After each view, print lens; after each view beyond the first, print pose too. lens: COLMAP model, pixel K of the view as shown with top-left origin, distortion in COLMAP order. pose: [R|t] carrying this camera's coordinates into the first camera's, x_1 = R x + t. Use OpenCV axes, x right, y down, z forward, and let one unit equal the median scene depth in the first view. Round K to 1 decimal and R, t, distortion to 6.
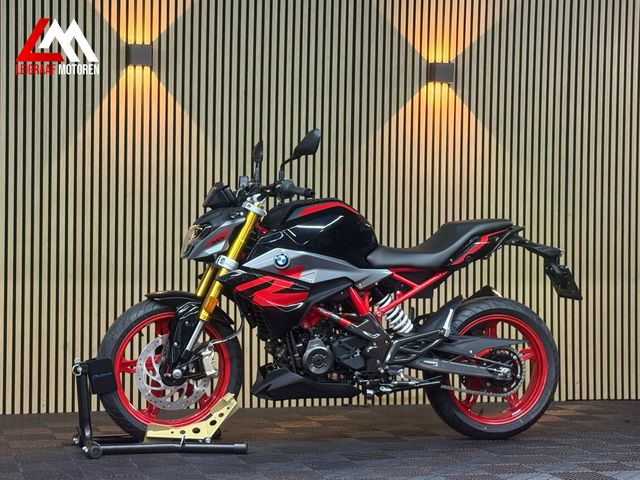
lens RADIAL K [[1370.0, 0, 320.0], [0, 1370.0, 240.0], [0, 0, 1]] dist [0.097911, 0.317077]
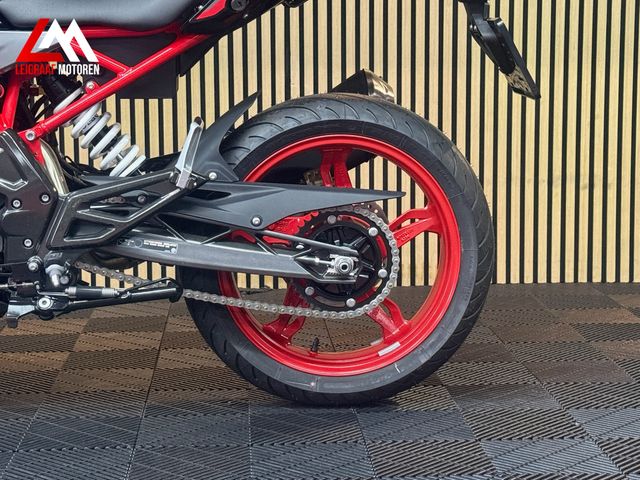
lens RADIAL K [[1374.0, 0, 320.0], [0, 1374.0, 240.0], [0, 0, 1]] dist [0.108518, 0.229973]
pose [[0.976311, 0.014328, -0.215897, 0.221339], [0.016841, 0.989746, 0.141841, 0.025370], [0.215716, -0.142117, 0.966059, 0.570902]]
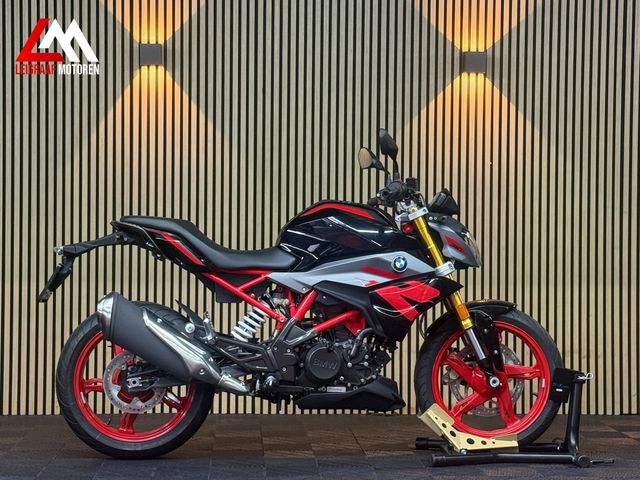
lens RADIAL K [[1400.1, 0, 320.0], [0, 1400.1, 240.0], [0, 0, 1]] dist [0.079033, 0.523860]
pose [[0.976437, -0.004621, -0.215754, 0.240289], [0.004975, 0.999987, 0.001096, -0.002381], [0.215746, -0.002143, 0.976447, 0.049621]]
